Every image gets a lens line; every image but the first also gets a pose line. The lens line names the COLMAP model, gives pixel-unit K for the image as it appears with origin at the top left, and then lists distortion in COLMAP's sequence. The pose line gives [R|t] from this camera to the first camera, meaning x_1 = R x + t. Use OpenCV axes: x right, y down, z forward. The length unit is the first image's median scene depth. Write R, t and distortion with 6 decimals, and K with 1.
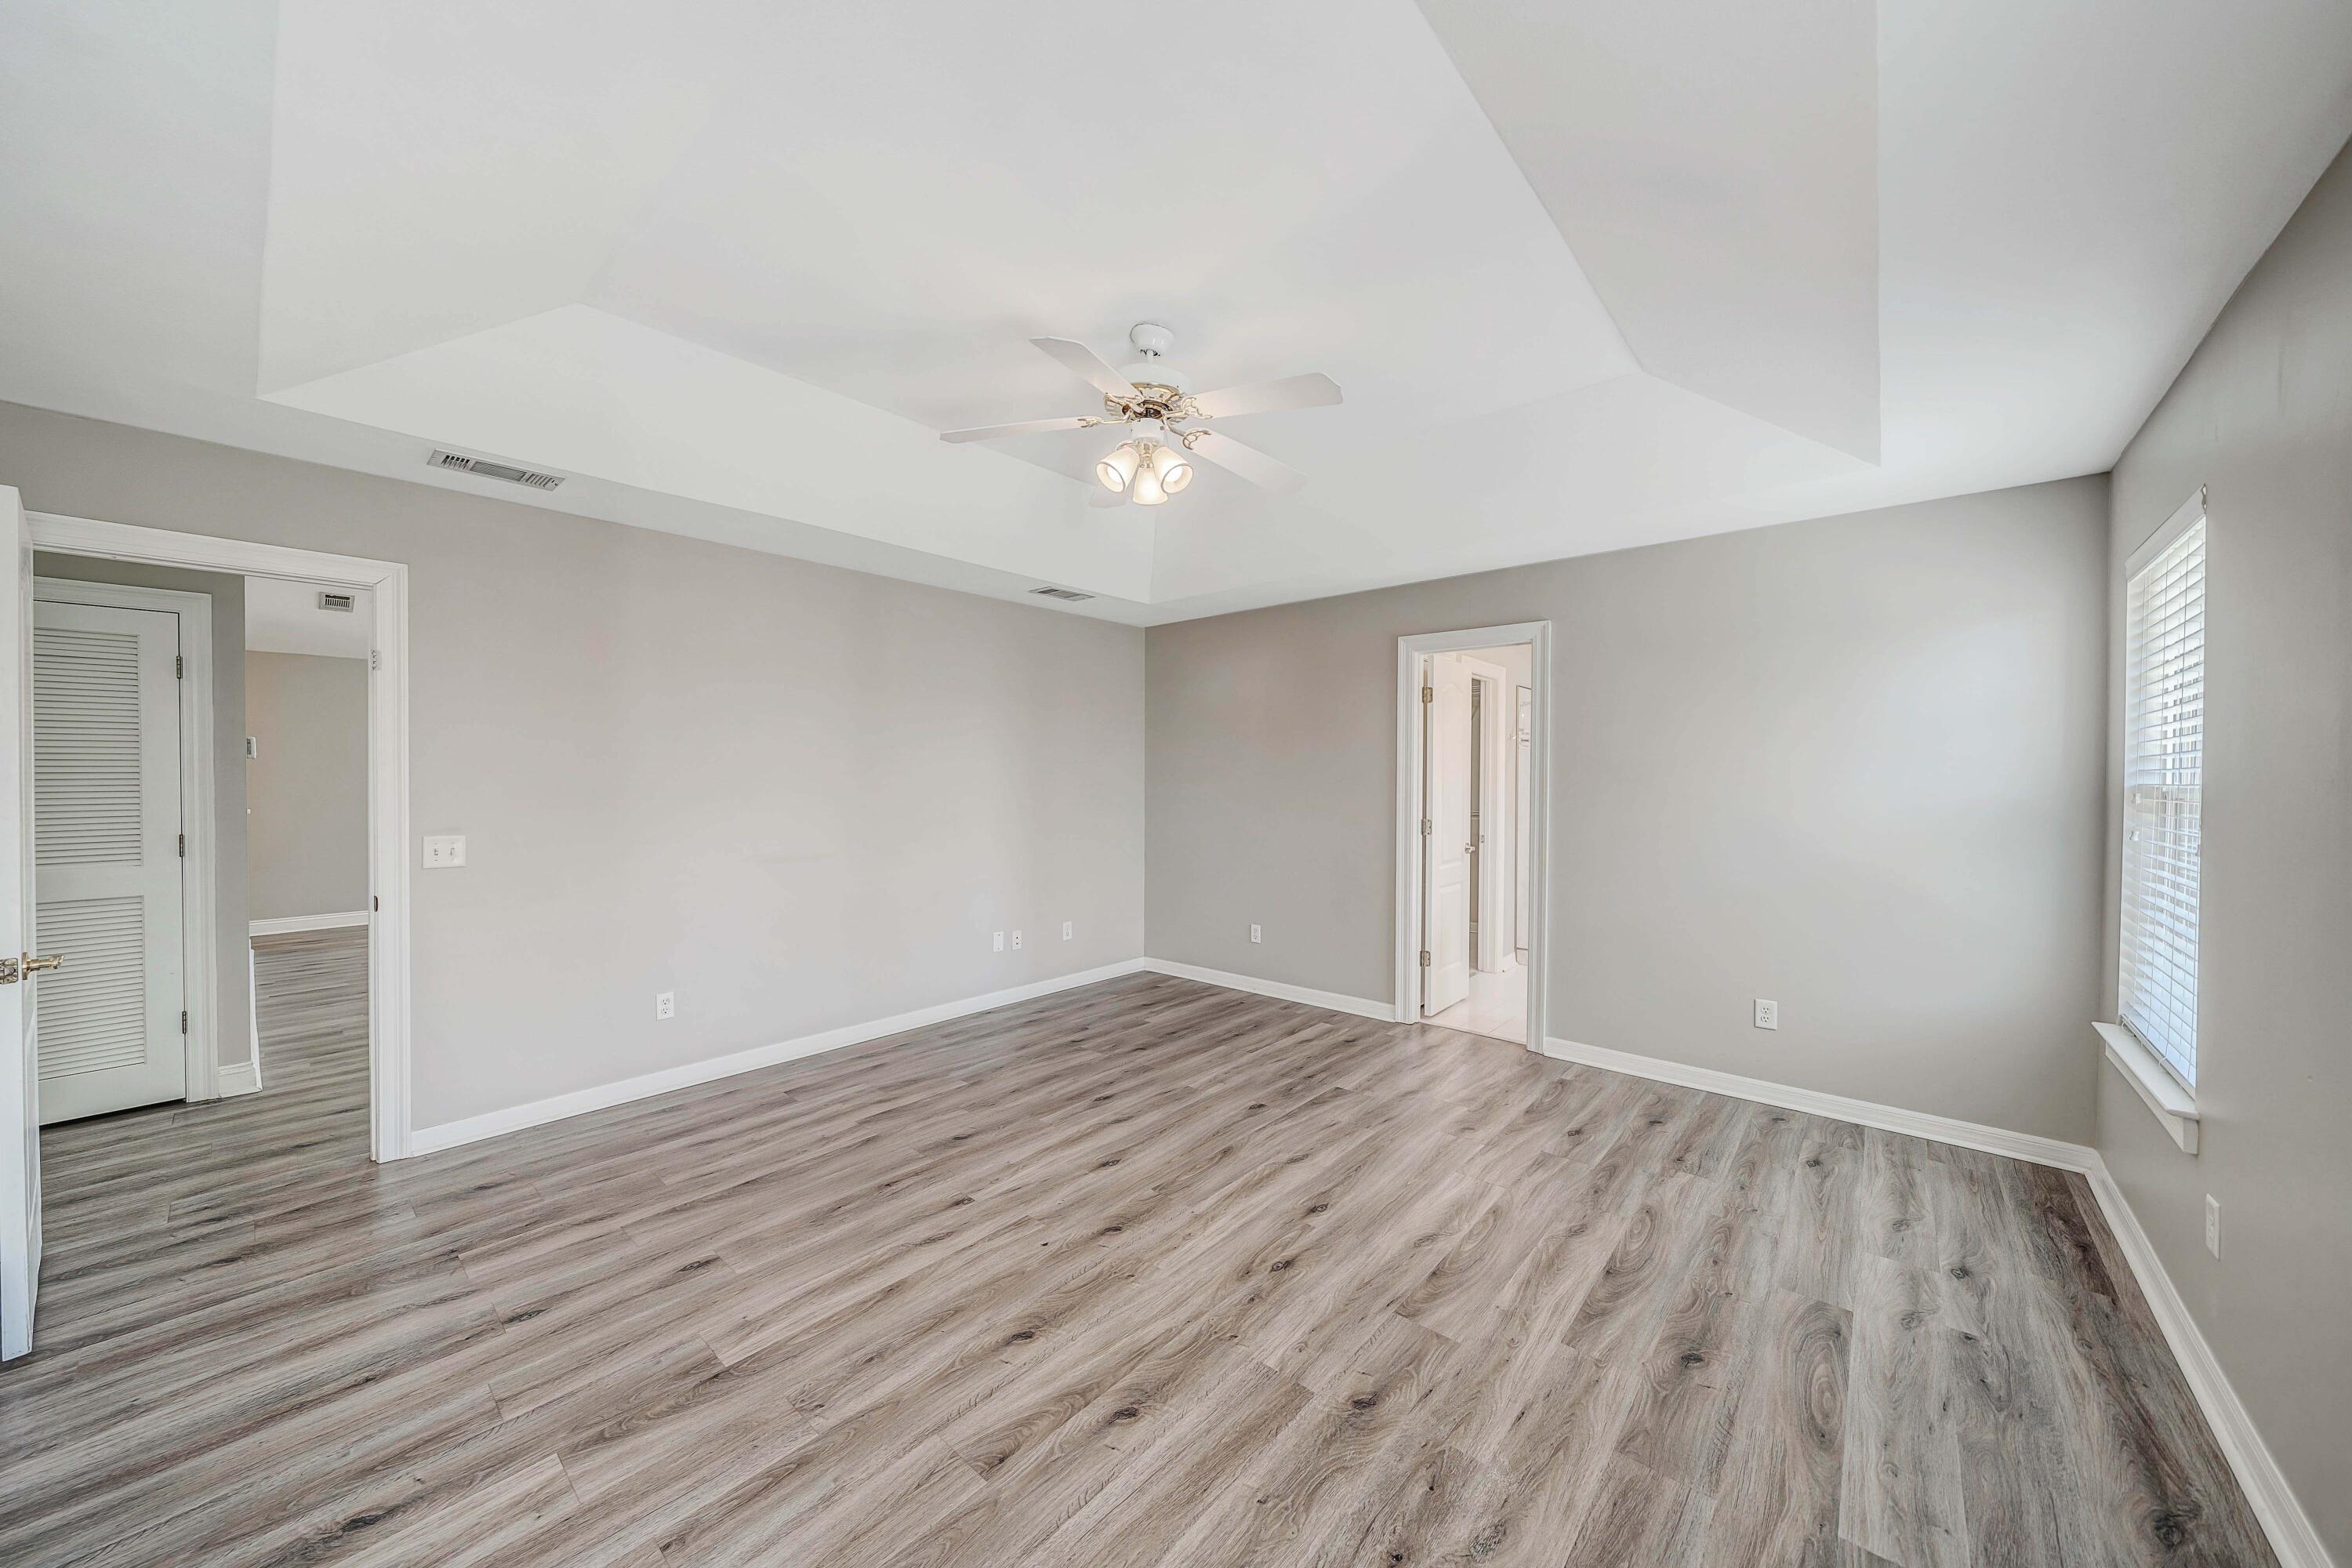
lens RADIAL K [[816.0, 0, 1174.7], [0, 816.0, 791.0], [0, 0, 1]] dist [-0.002670, -0.000238]
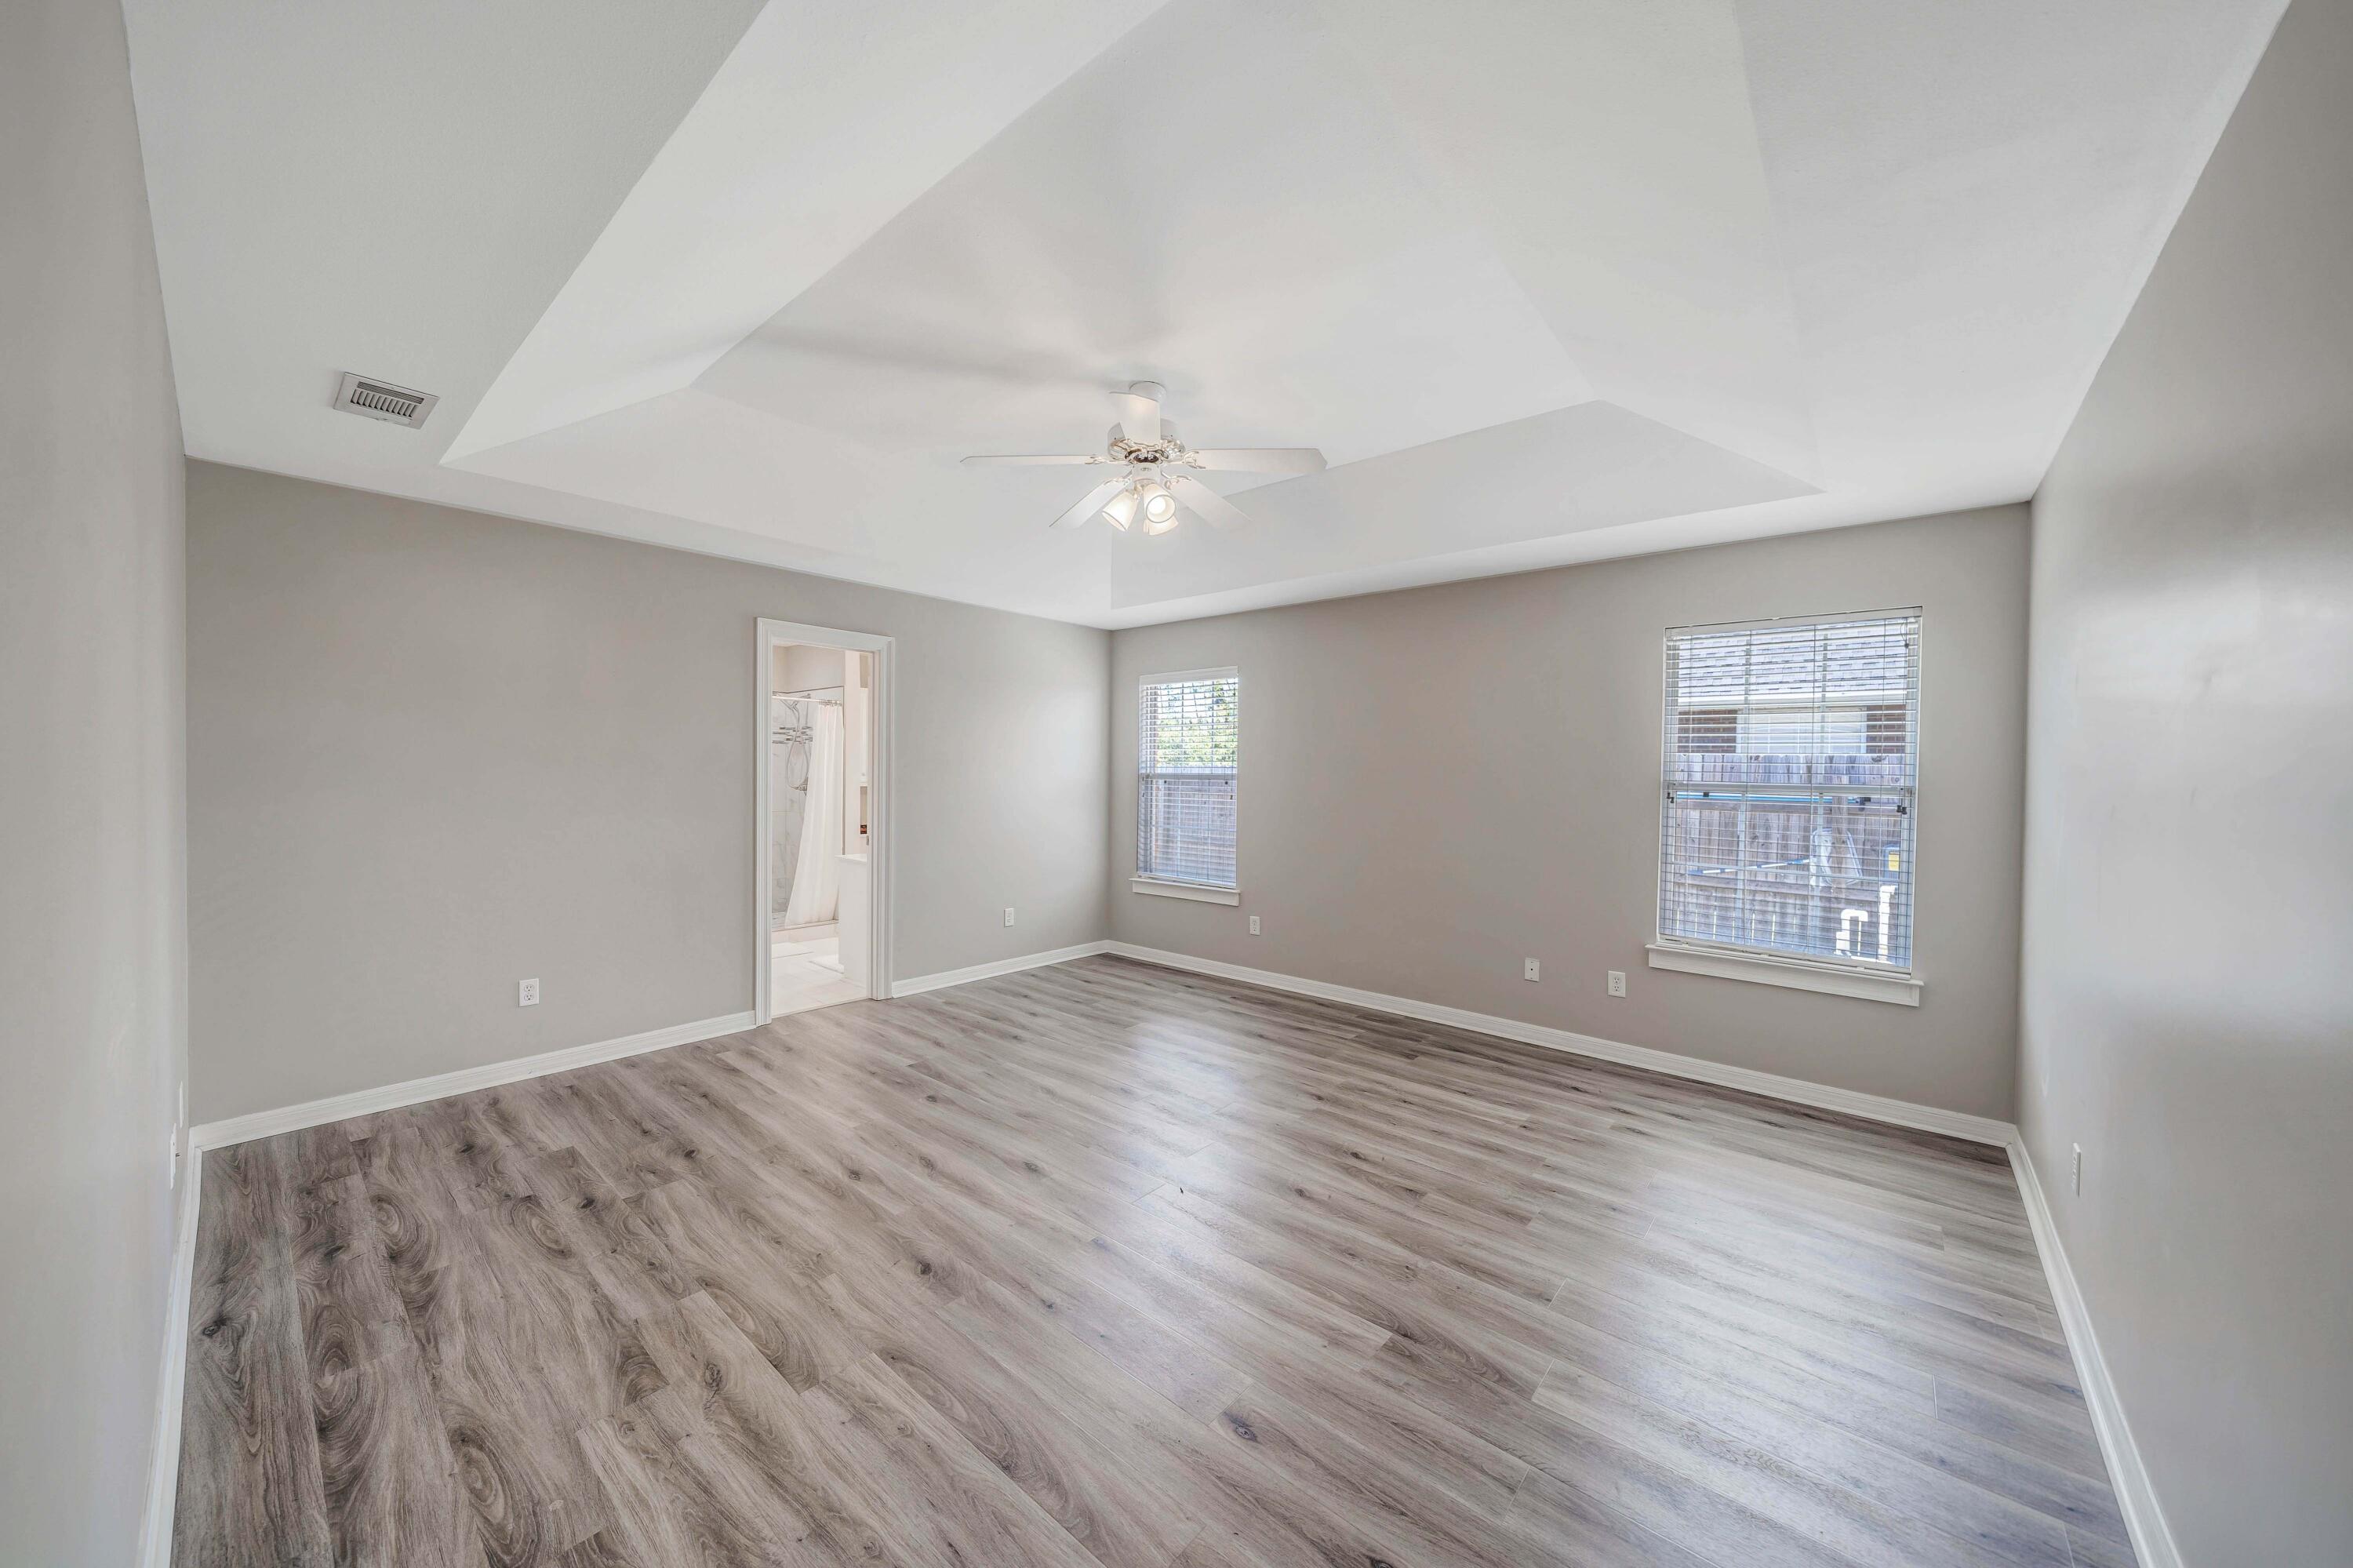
lens RADIAL K [[816.4, 0, 1151.4], [0, 816.4, 779.5], [0, 0, 1]] dist [-0.002670, -0.000238]
pose [[0.014671, -0.011971, 0.999821, -0.869952], [0.006081, 0.999911, 0.011882, -0.013244], [-0.999874, 0.005905, 0.014743, 0.701579]]
